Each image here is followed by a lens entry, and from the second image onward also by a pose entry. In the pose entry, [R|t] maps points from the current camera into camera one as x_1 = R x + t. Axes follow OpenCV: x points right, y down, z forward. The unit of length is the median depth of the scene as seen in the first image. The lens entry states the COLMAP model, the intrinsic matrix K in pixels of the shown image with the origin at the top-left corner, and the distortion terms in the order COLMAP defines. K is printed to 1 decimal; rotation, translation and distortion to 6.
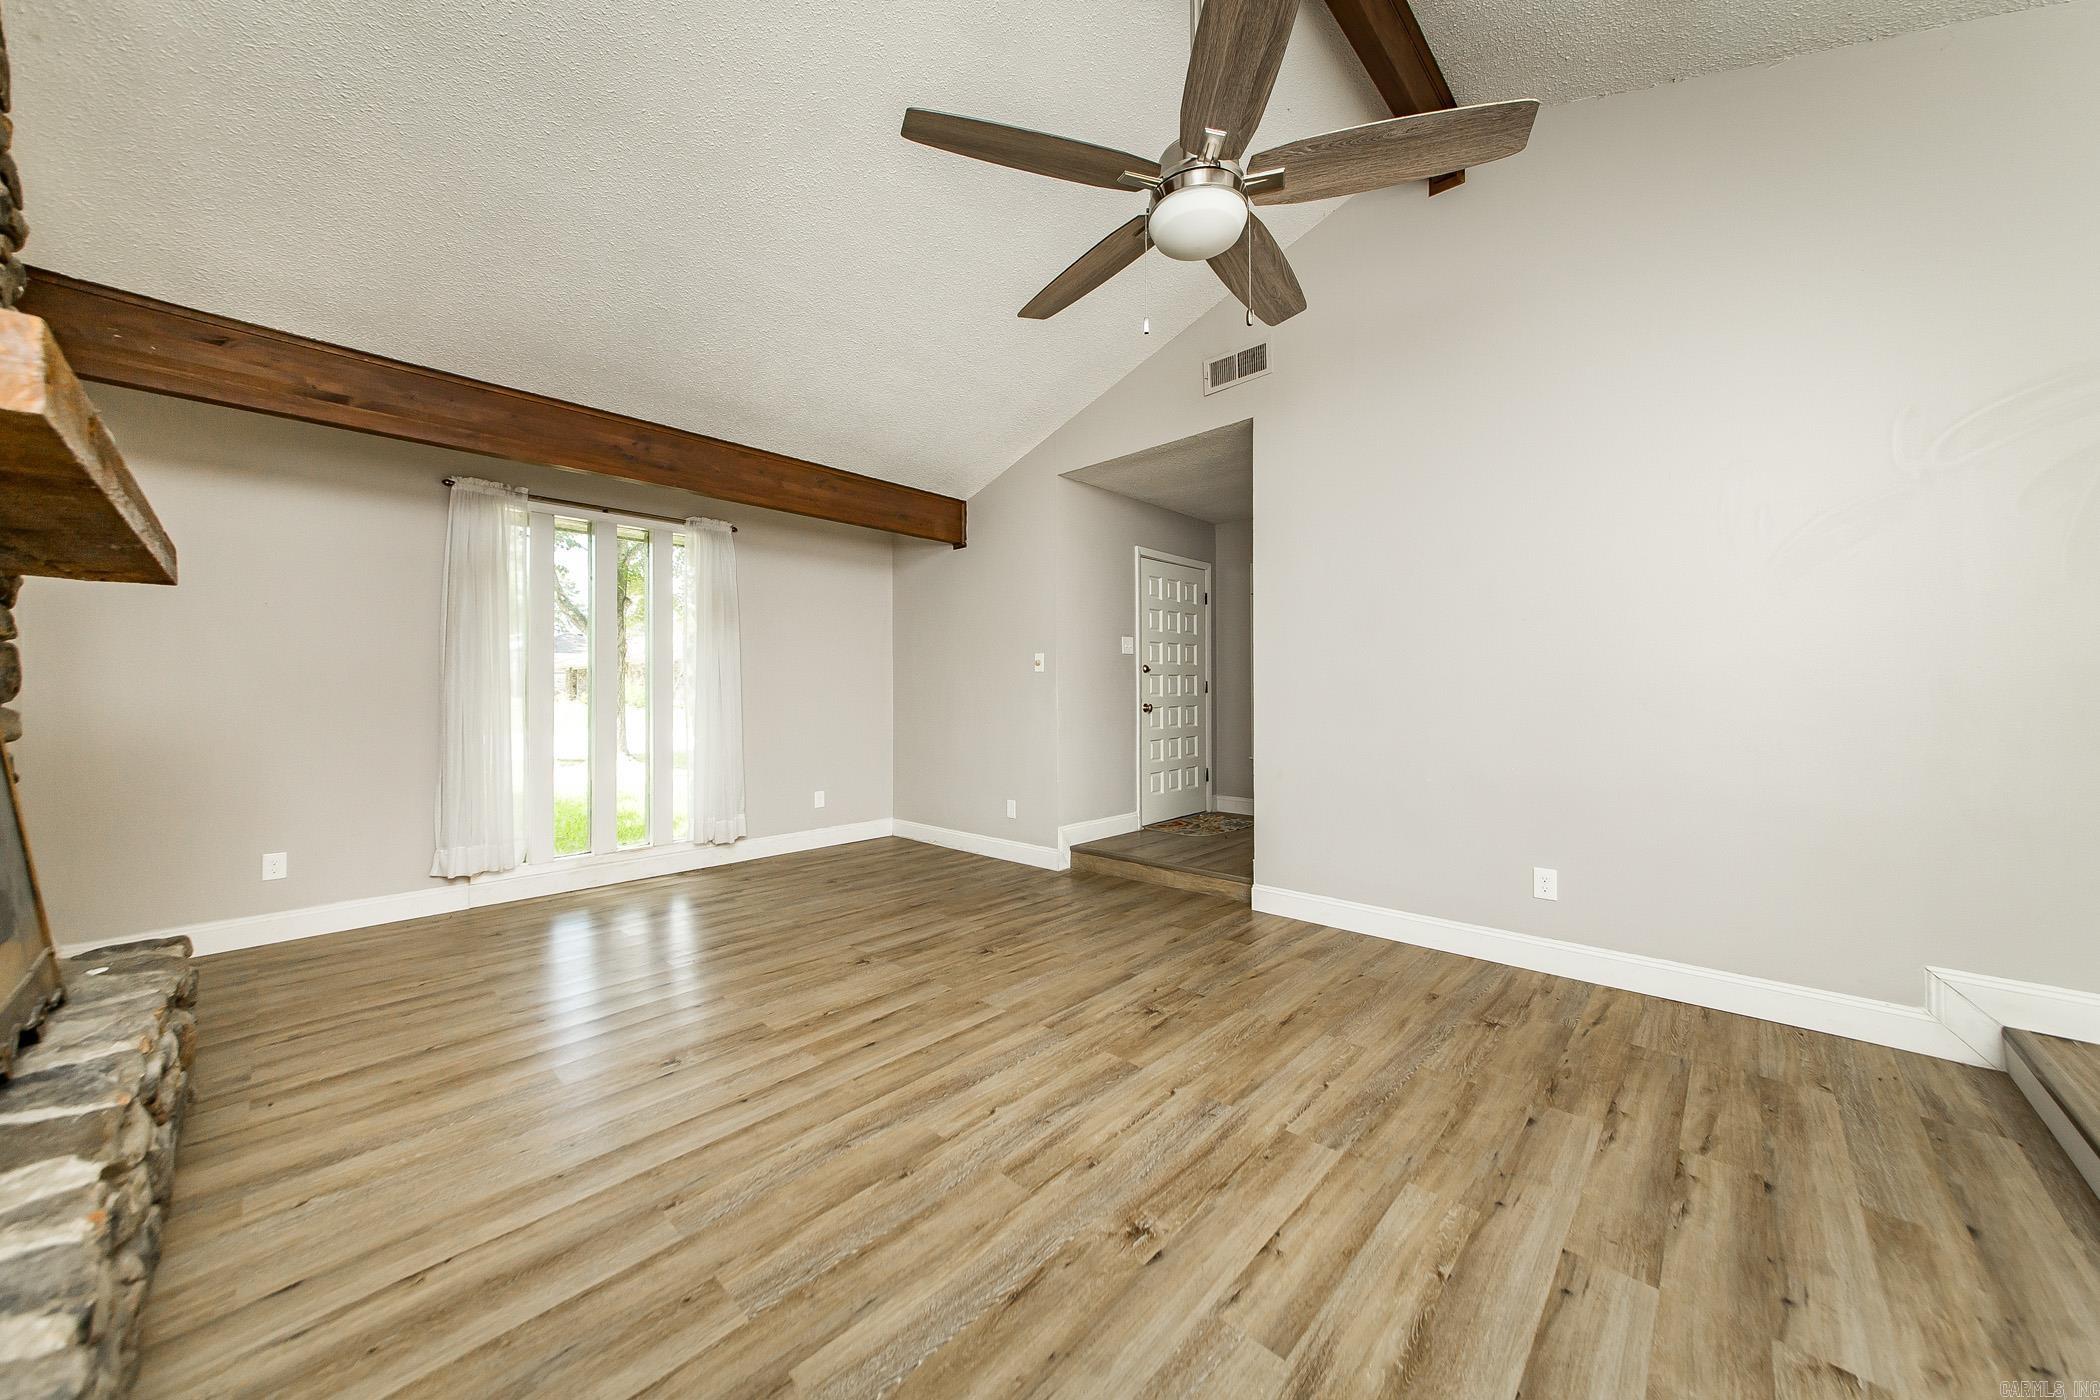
lens RADIAL K [[738.9, 0, 1048.0], [0, 738.9, 687.5], [0, 0, 1]] dist [-0.001325, 0.003020]
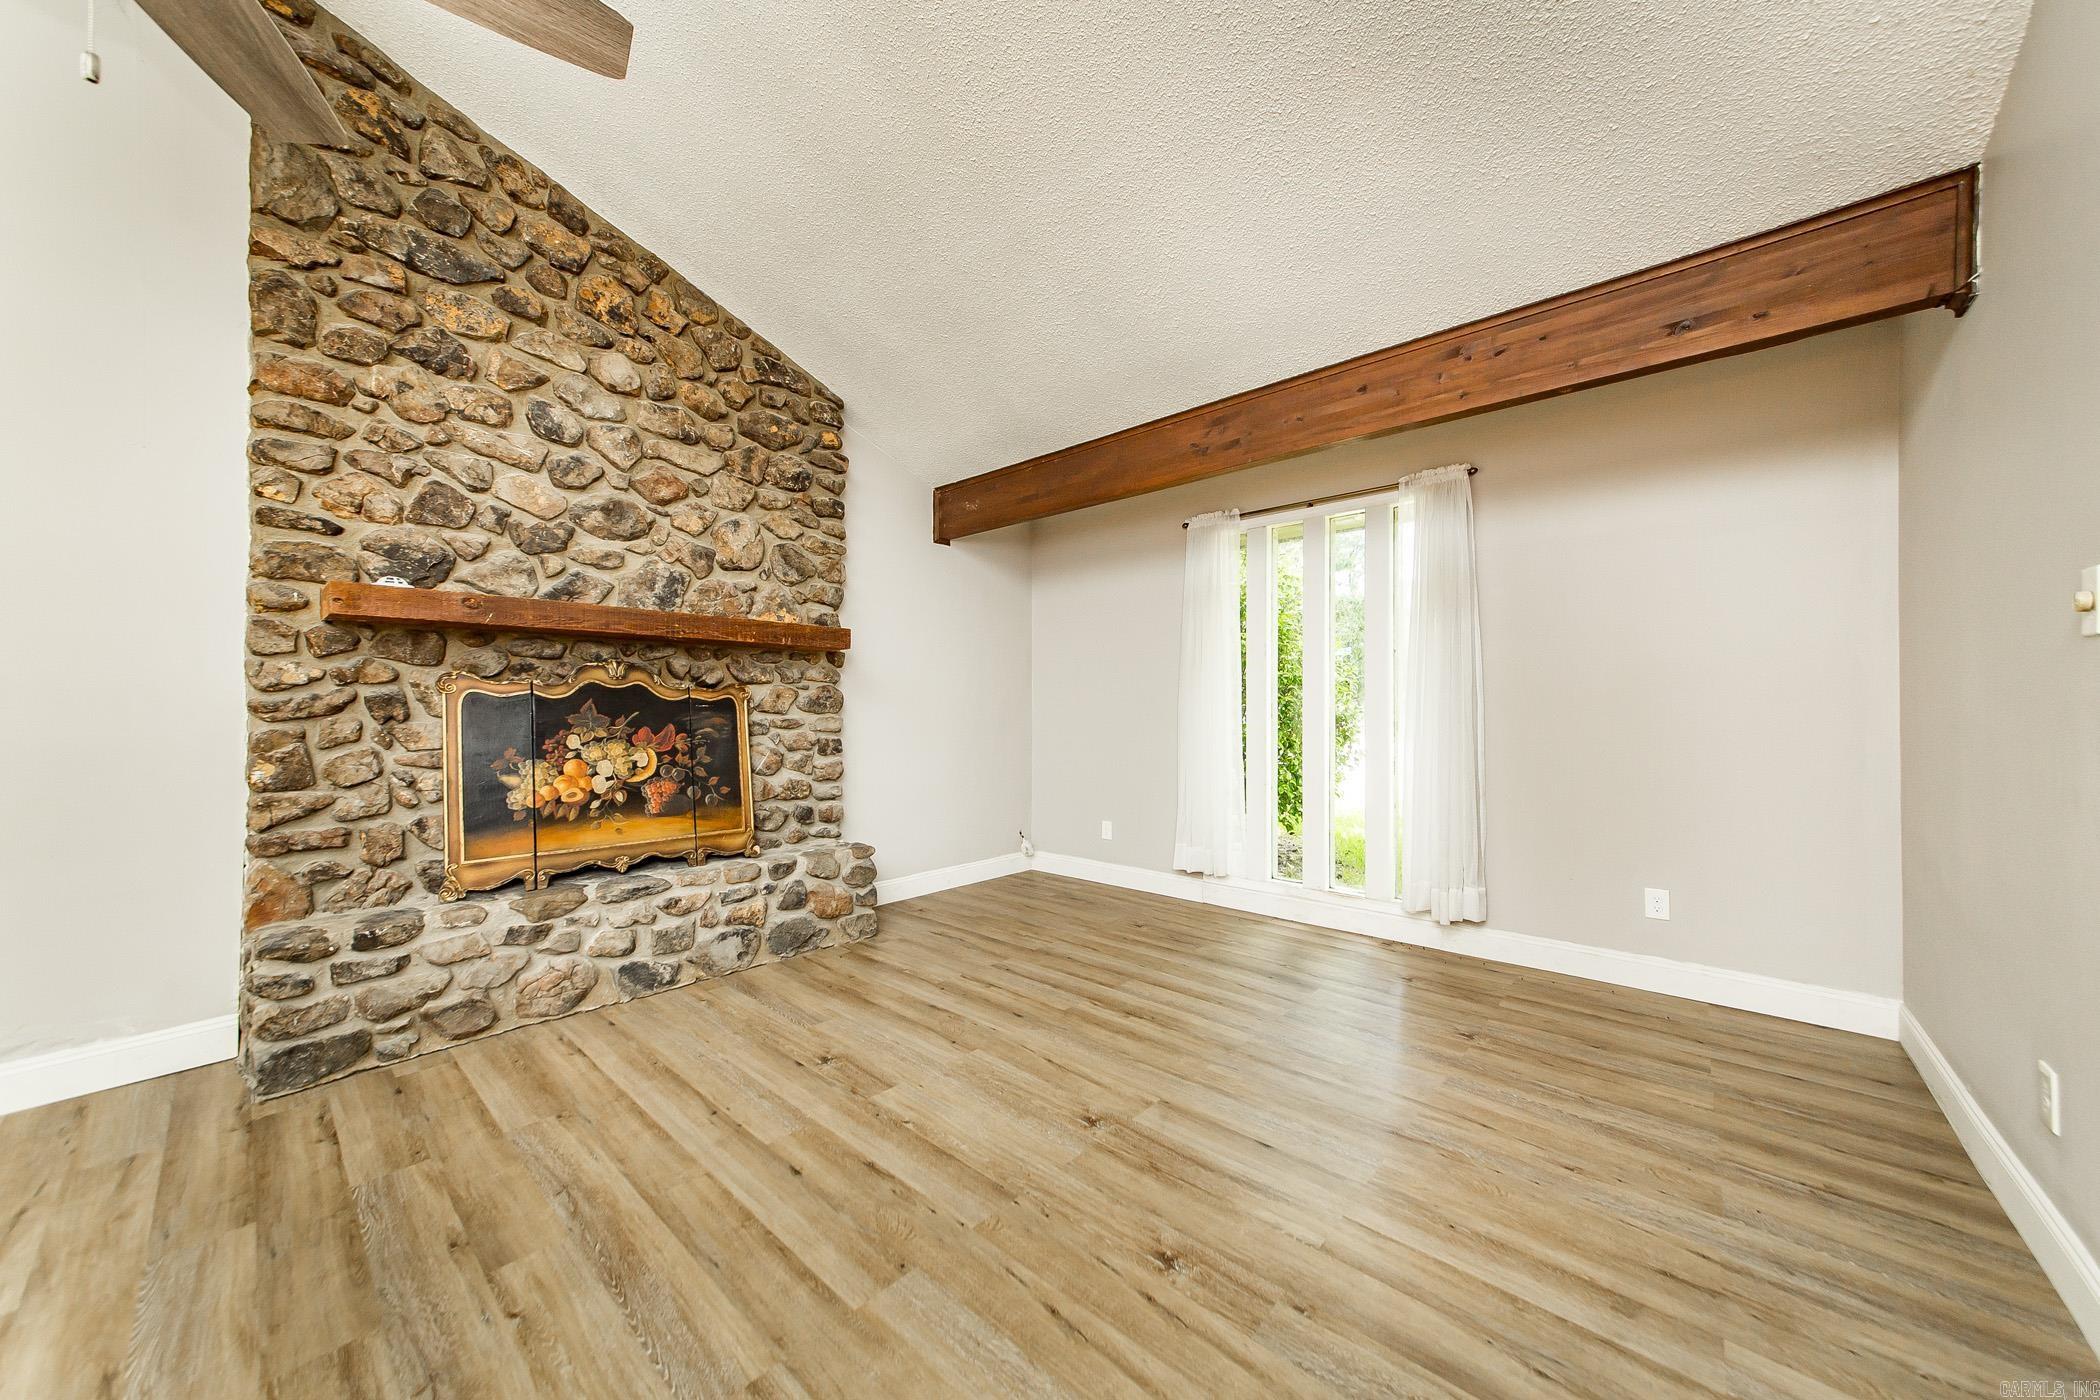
lens RADIAL K [[729.4, 0, 1043.3], [0, 729.4, 706.6], [0, 0, 1]] dist [0.000117, 0.000018]
pose [[0.023665, -0.001199, -0.999719, 0.452503], [0.005383, 0.999985, -0.001072, 0.005495], [0.999705, -0.005356, 0.023672, 1.084186]]
